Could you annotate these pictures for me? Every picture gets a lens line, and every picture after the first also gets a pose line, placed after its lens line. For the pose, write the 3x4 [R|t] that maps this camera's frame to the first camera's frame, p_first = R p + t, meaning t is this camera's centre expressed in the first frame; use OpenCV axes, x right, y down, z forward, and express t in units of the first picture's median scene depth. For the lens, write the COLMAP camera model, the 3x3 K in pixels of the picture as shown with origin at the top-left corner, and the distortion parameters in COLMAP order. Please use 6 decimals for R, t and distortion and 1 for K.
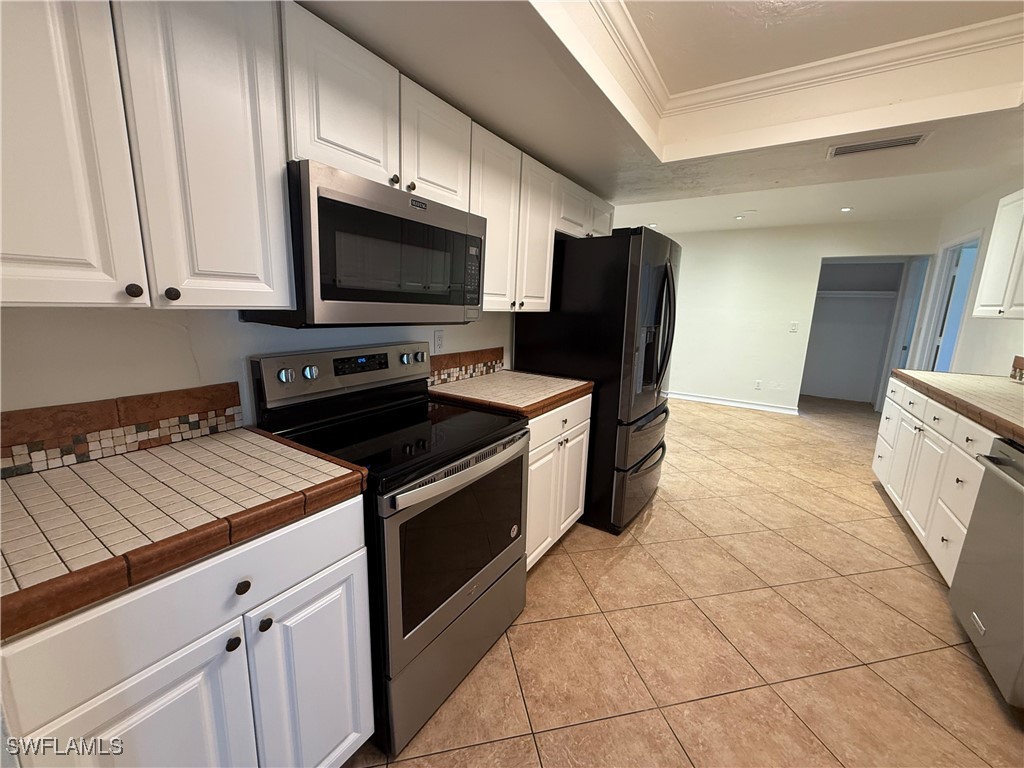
lens RADIAL K [[408.0, 0, 508.8], [0, 408.0, 383.0], [0, 0, 1]] dist [-0.001264, 0.000571]
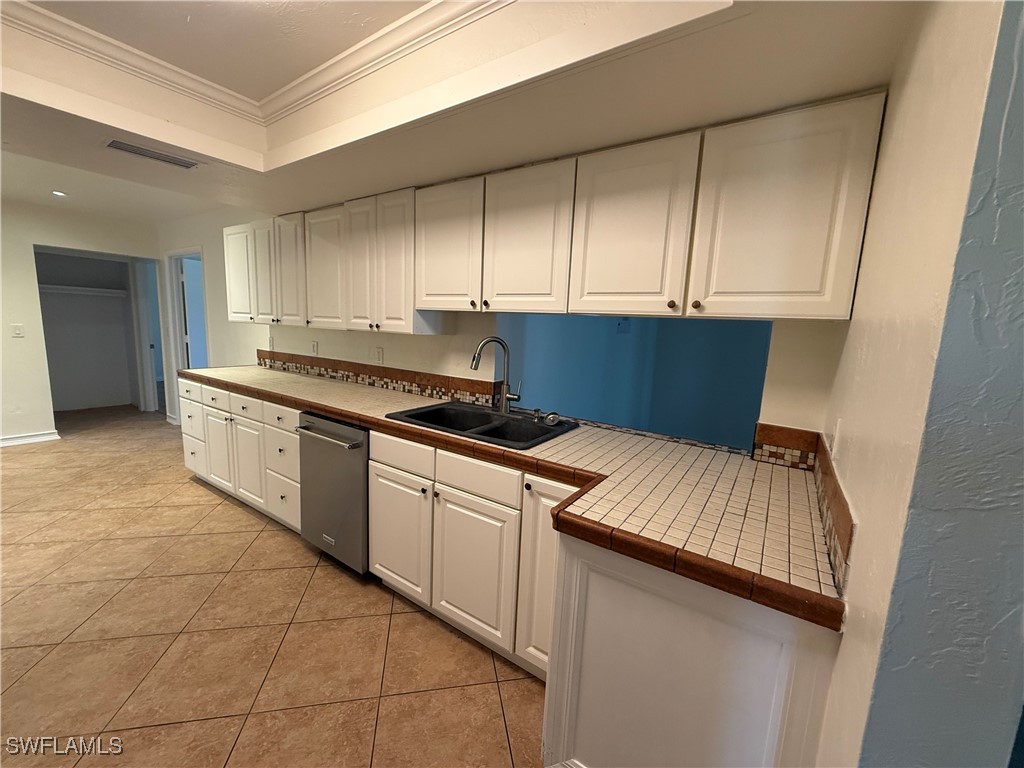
lens RADIAL K [[408.0, 0, 509.1], [0, 408.0, 383.3], [0, 0, 1]] dist [-0.001264, 0.000571]
pose [[0.027141, -0.166536, 0.985662, -0.138963], [0.149946, 0.975547, 0.160698, -0.074069], [-0.988322, 0.143435, 0.051449, 0.181107]]
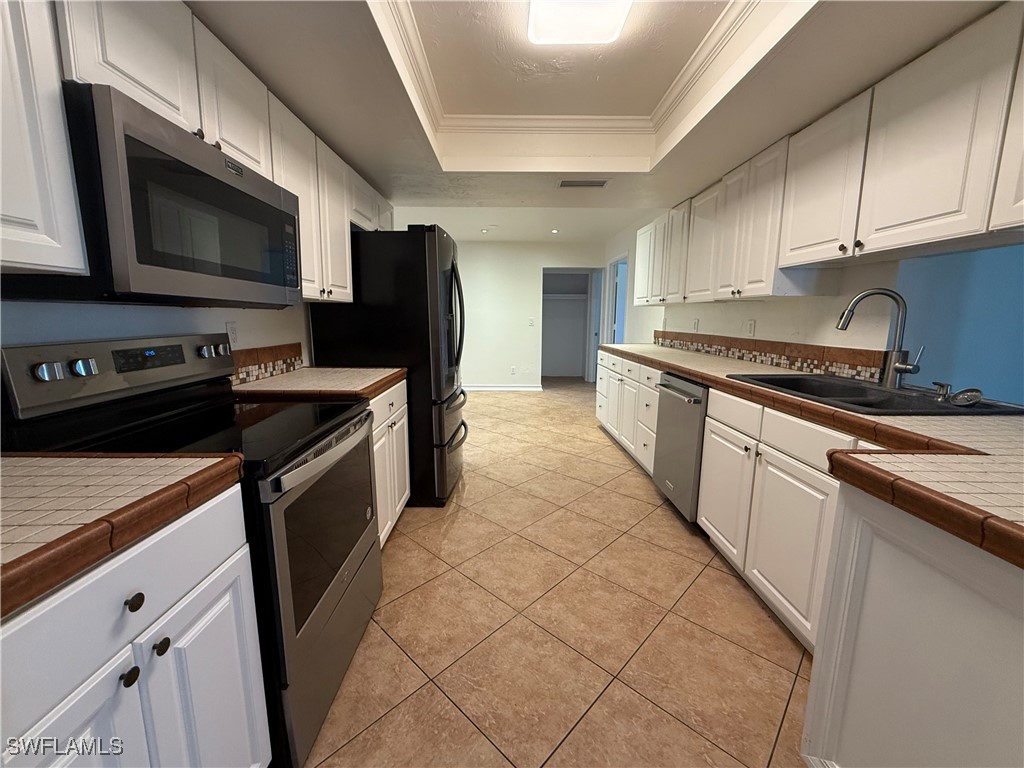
lens RADIAL K [[408.0, 0, 509.9], [0, 408.0, 382.4], [0, 0, 1]] dist [-0.001264, 0.000571]
pose [[0.832120, -0.112732, 0.543017, -0.183982], [0.125019, 0.992050, 0.014372, 0.066523], [-0.540321, 0.055928, 0.839598, -0.038710]]
